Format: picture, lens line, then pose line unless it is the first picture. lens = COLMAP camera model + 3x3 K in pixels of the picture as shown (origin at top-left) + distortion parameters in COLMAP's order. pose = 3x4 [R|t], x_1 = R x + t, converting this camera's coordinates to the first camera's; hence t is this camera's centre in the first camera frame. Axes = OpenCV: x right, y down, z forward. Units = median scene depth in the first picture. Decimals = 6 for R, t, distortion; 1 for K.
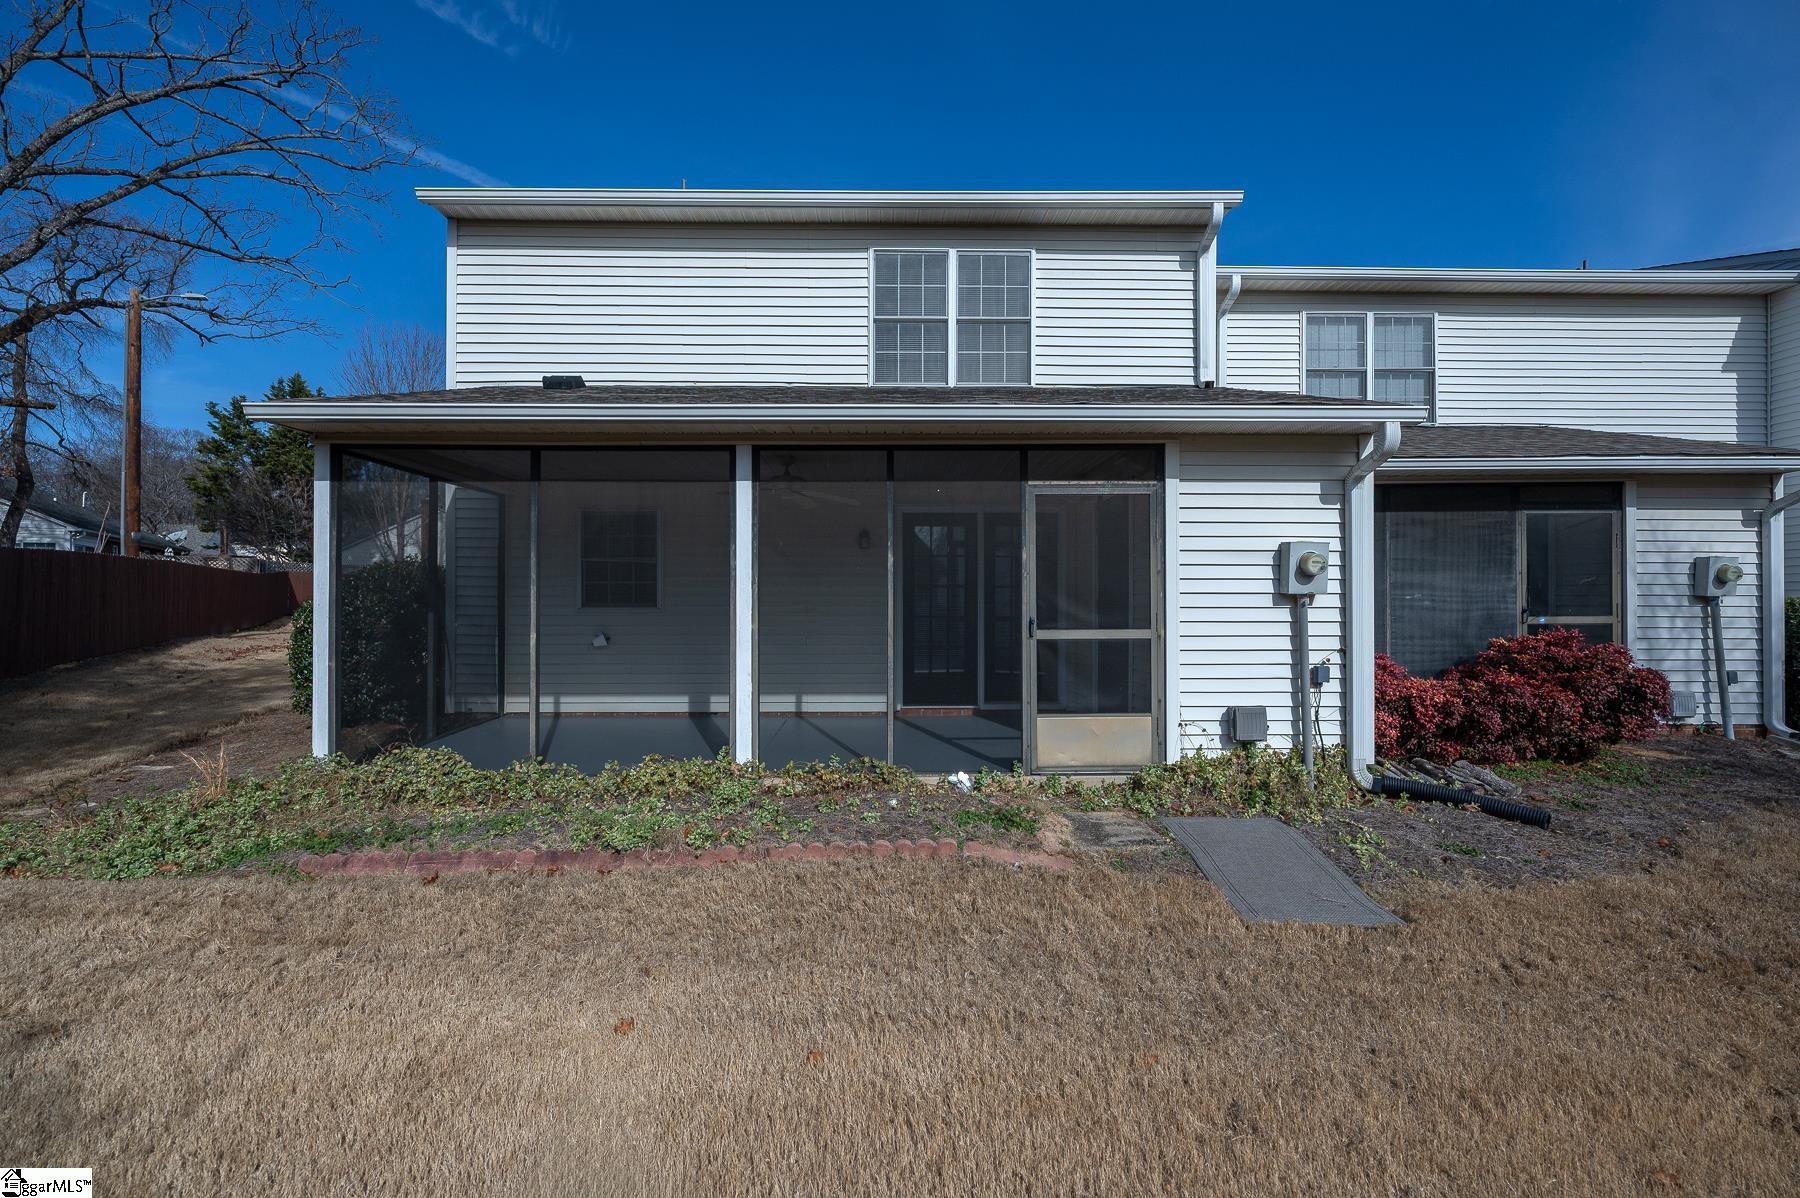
lens RADIAL K [[718.3, 0, 887.0], [0, 718.3, 599.1], [0, 0, 1]] dist [-0.007034, -0.000149]
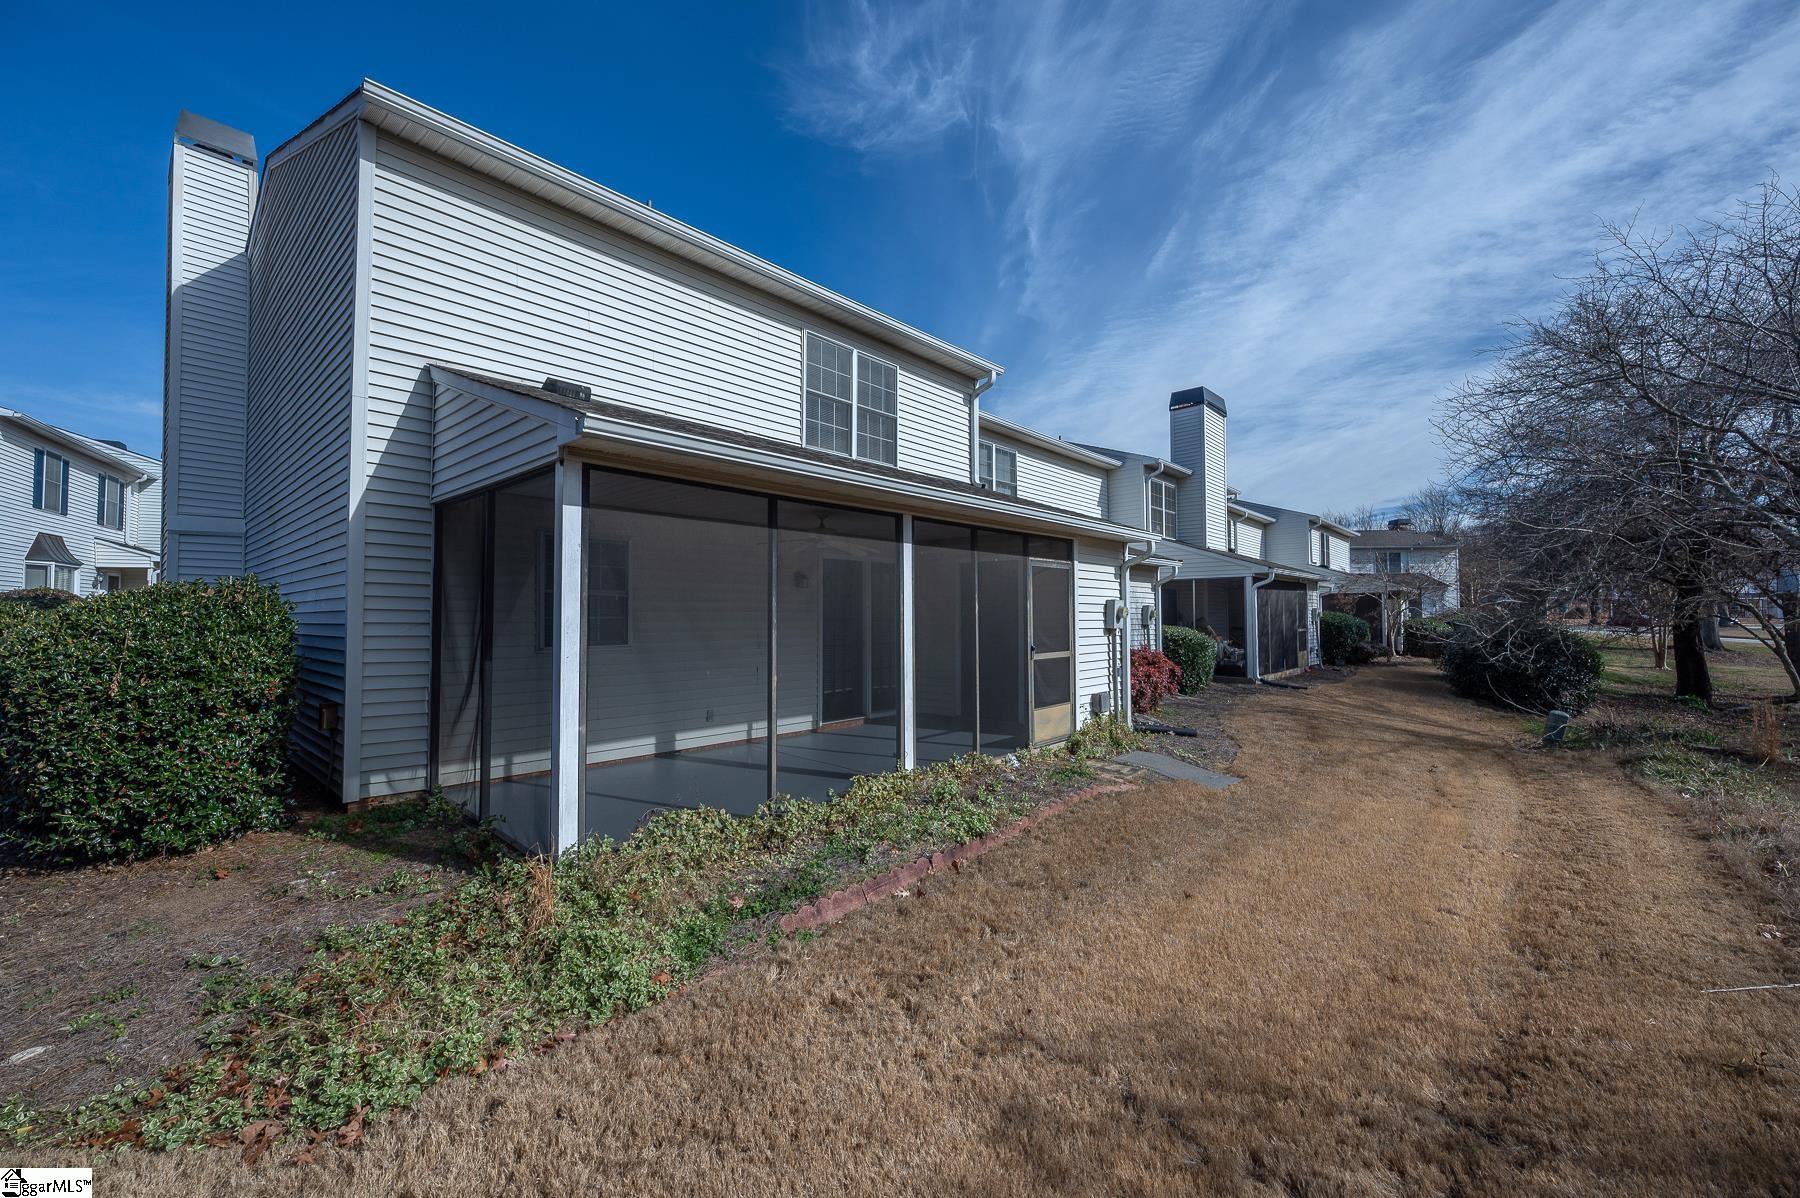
lens RADIAL K [[718.3, 0, 892.8], [0, 718.3, 598.4], [0, 0, 1]] dist [-0.007034, -0.000149]
pose [[0.678074, 0.018067, 0.734771, -0.815620], [0.000114, 0.999695, -0.024687, -0.027154], [-0.734993, 0.016823, 0.677866, 0.122645]]
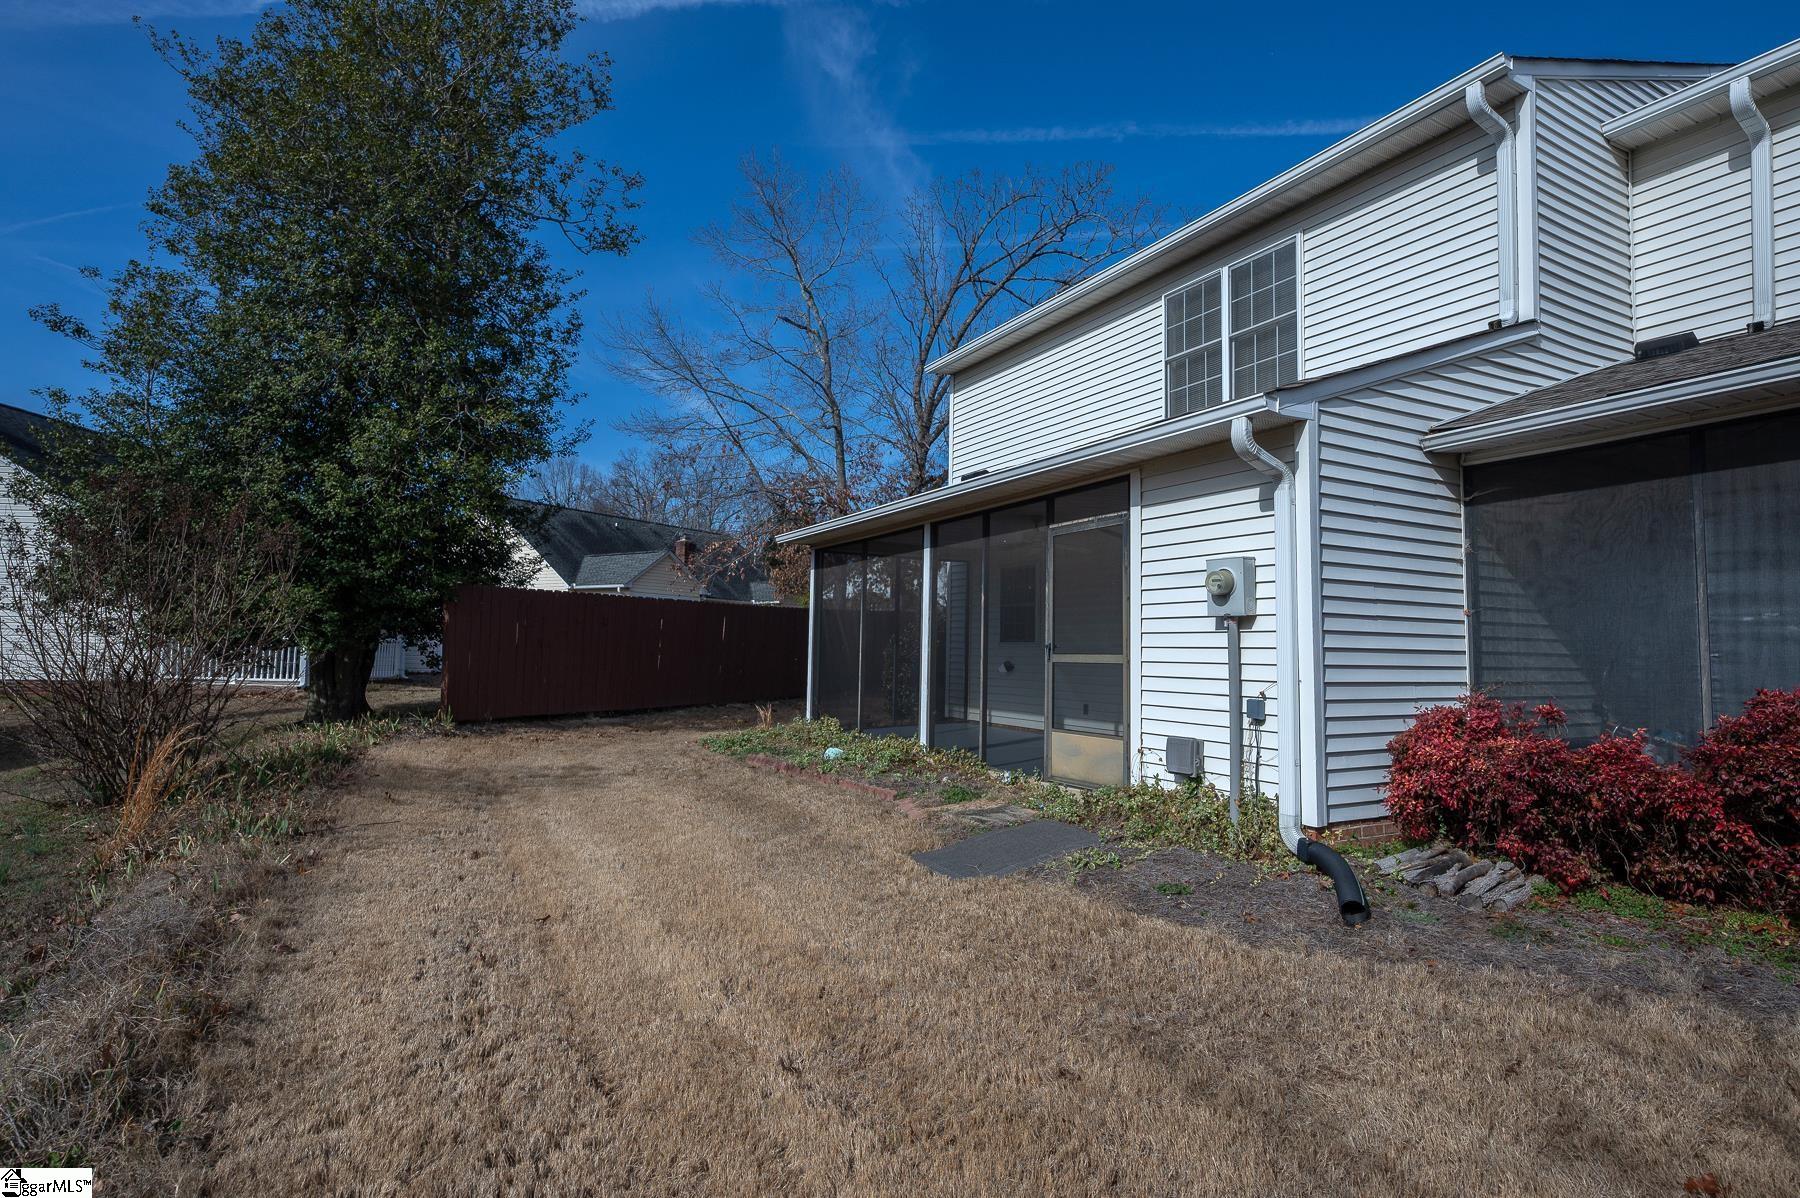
lens RADIAL K [[889.1, 0, 902.8], [0, 889.1, 601.1], [0, 0, 1]] dist [-0.013727, -0.000011]
pose [[0.470140, -0.042321, -0.881576, 0.965172], [-0.013266, 0.998398, -0.055004, 0.028573], [0.882492, 0.037555, 0.468826, 0.088915]]
